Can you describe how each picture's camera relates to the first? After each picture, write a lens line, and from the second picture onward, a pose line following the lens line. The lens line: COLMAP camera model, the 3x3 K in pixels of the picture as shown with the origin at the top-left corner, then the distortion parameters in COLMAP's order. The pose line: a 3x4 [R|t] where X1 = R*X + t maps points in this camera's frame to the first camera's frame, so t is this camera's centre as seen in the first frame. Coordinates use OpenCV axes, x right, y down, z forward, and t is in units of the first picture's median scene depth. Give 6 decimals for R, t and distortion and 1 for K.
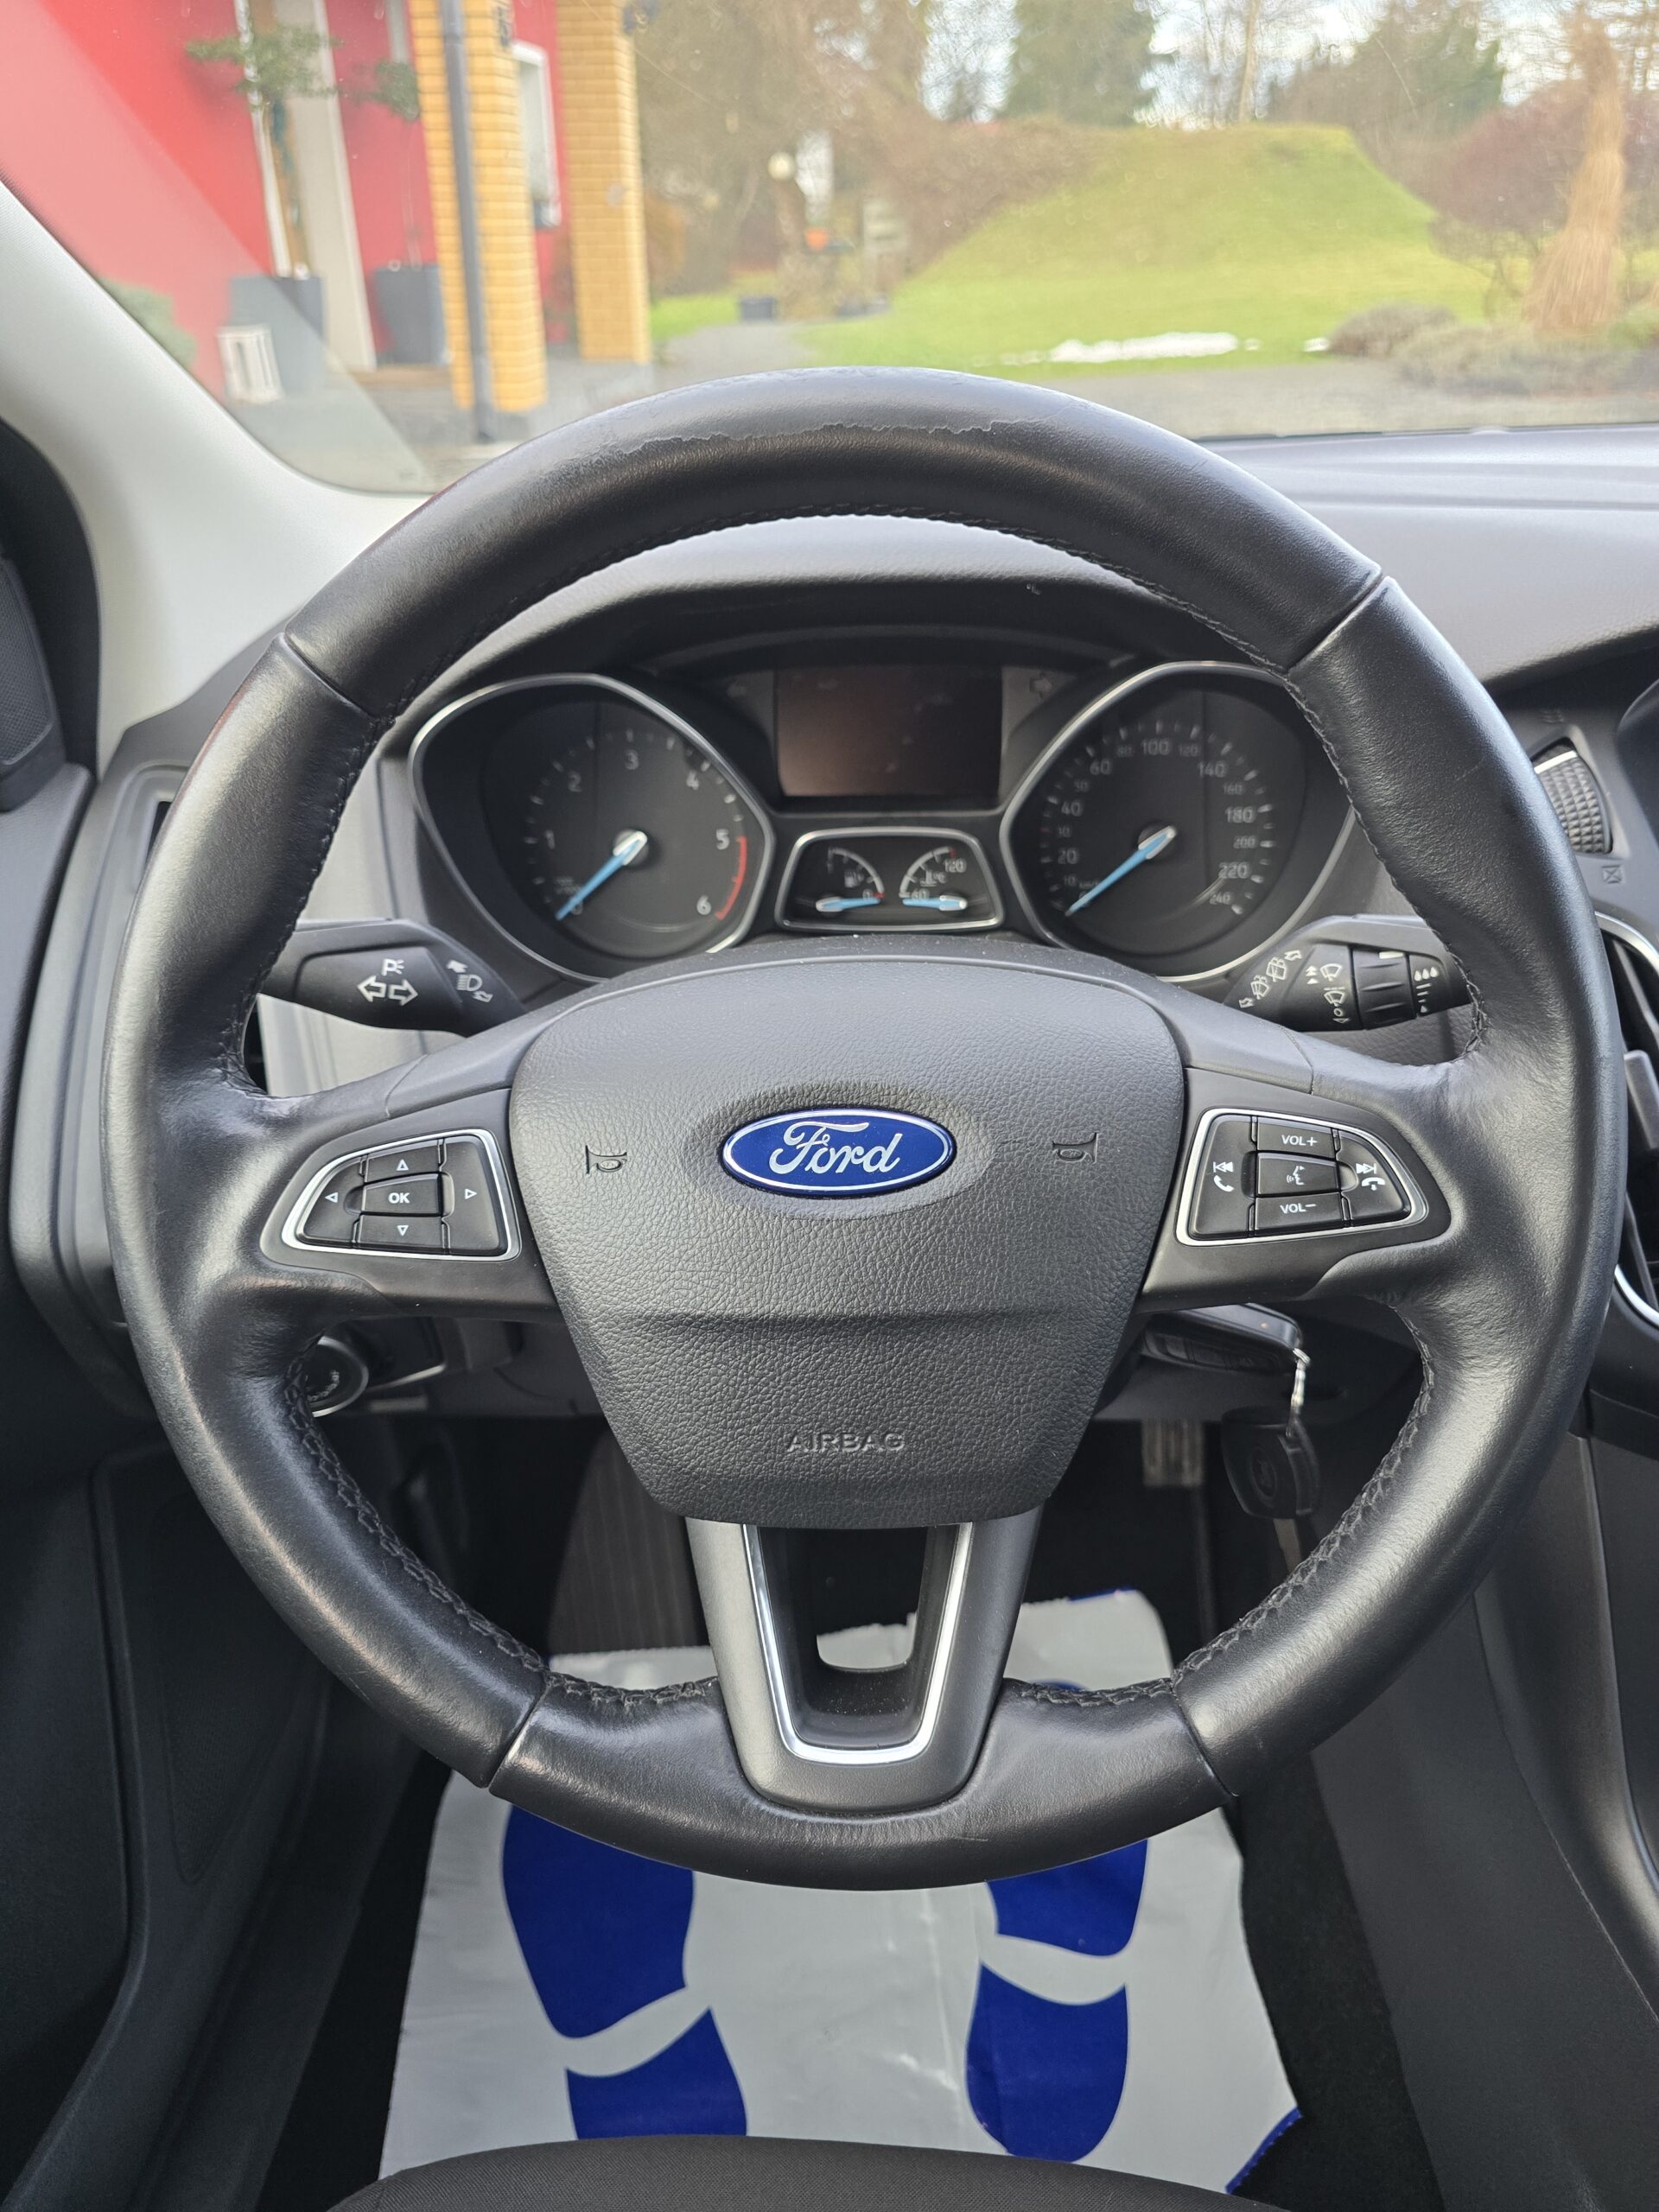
lens RADIAL K [[1491.6, 0, 829.5], [0, 1491.6, 1106.0], [0, 0, 1]] dist [0.058880, -0.052521]
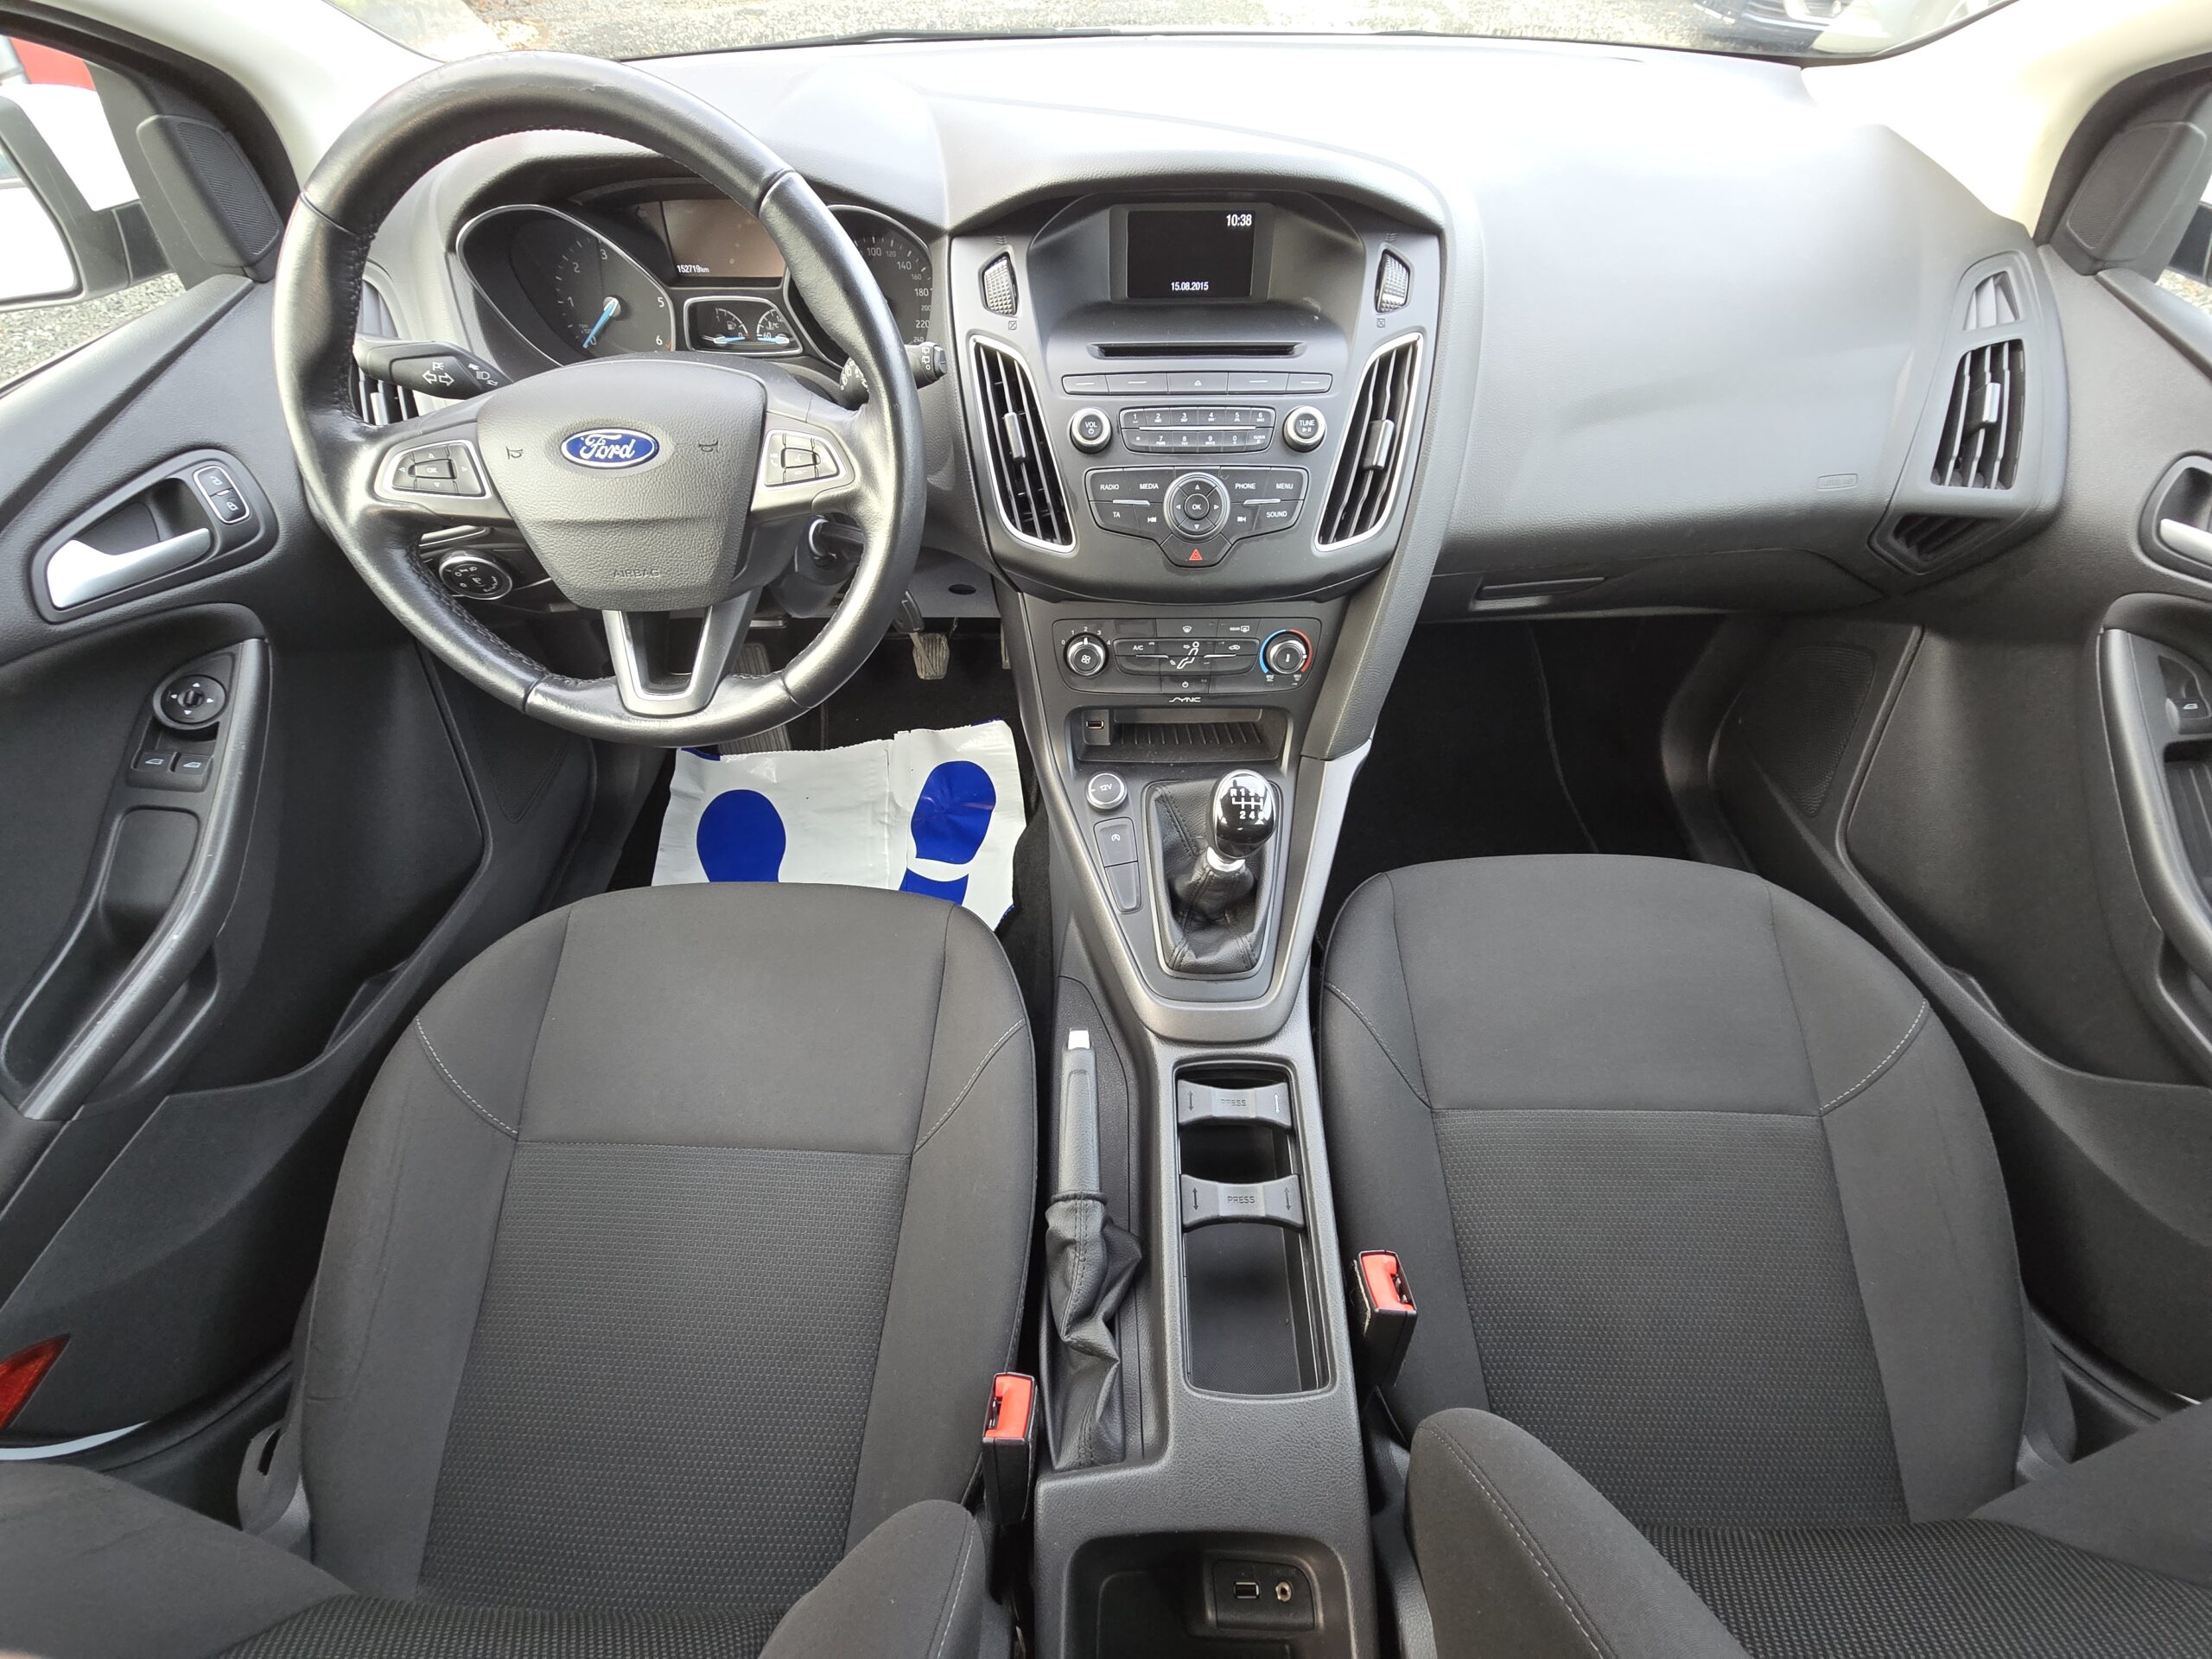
lens RADIAL K [[886.8, 0, 1075.8], [0, 886.8, 836.7], [0, 0, 1]] dist [-0.002398, 0.000159]
pose [[0.998449, -0.018170, 0.052627, 0.643544], [-0.001527, 0.935953, 0.352121, 0.108071], [-0.055655, -0.351655, 0.934474, -0.574120]]
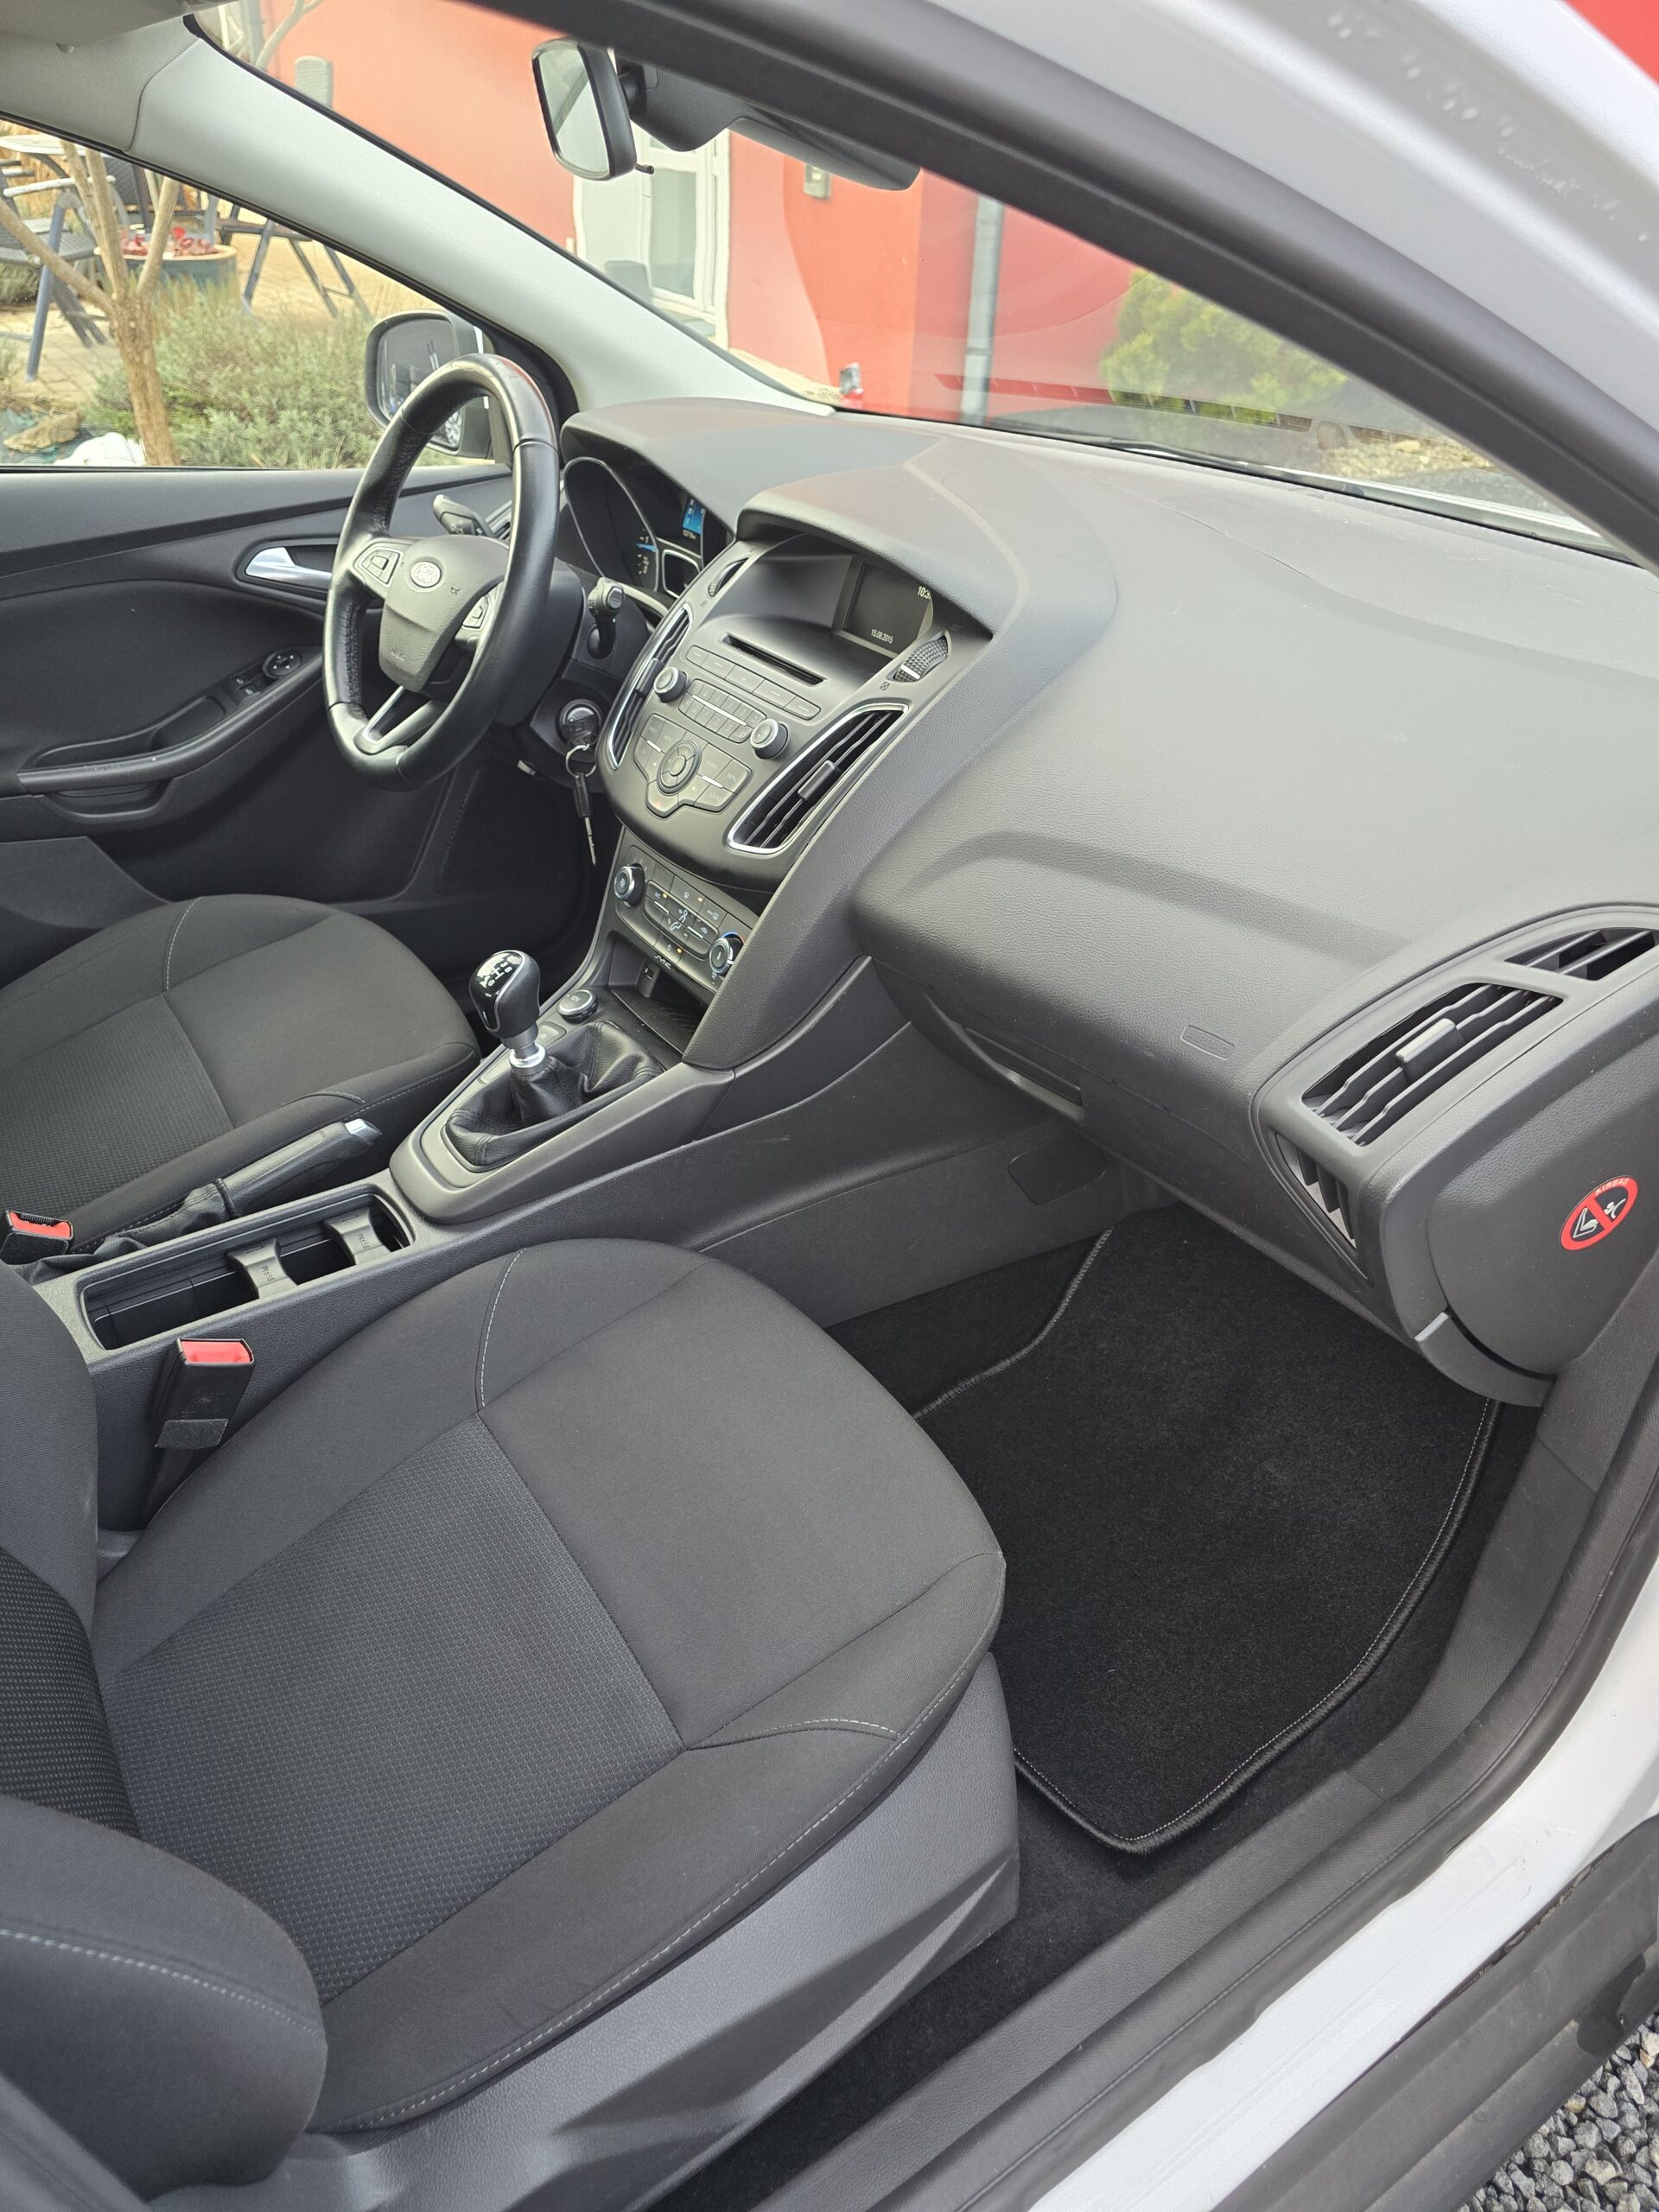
lens RADIAL K [[1492.4, 0, 845.1], [0, 1492.4, 1099.0], [0, 0, 1]] dist [0.053987, -0.046345]
pose [[0.602788, 0.467233, -0.646792, 3.243538], [-0.444398, 0.869844, 0.214199, -0.084568], [0.662689, 0.158317, 0.731969, -0.718310]]
